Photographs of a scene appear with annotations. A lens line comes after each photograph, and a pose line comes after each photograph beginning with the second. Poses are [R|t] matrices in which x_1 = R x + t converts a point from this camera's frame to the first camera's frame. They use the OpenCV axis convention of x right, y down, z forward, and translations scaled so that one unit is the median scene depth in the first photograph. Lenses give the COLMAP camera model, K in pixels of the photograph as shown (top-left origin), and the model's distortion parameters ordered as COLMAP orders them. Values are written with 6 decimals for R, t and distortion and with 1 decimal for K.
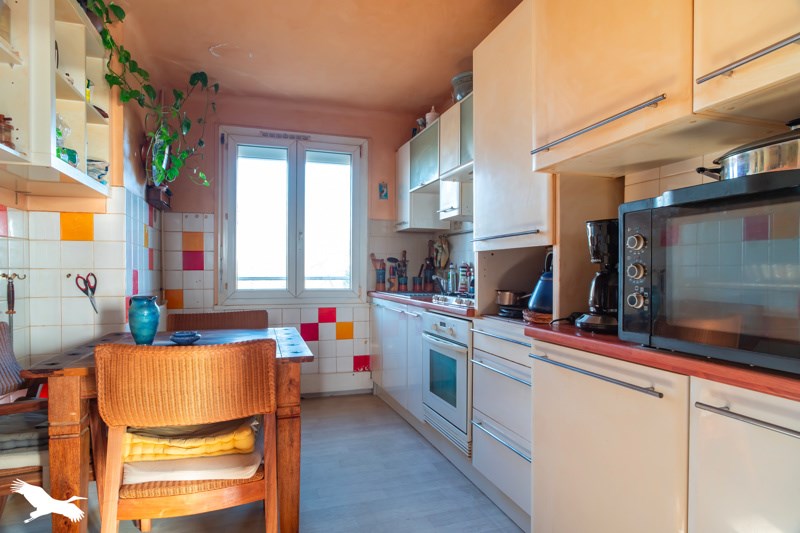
lens RADIAL K [[451.8, 0, 398.0], [0, 451.8, 269.7], [0, 0, 1]] dist [-0.005087, -0.000626]
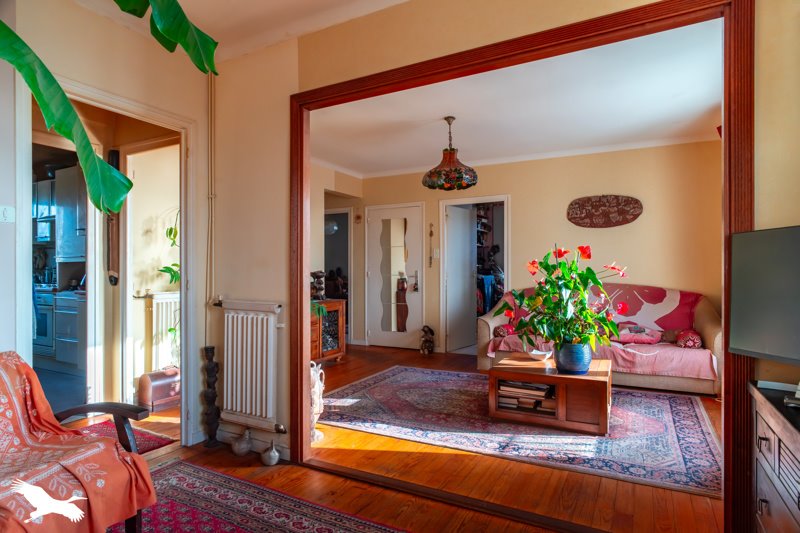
lens RADIAL K [[451.8, 0, 399.2], [0, 451.8, 265.6], [0, 0, 1]] dist [-0.005087, -0.000626]
pose [[0.728522, -0.009397, 0.684958, -0.114805], [0.008391, 0.999953, 0.004795, -0.020425], [-0.684971, 0.002254, 0.728566, -1.727629]]
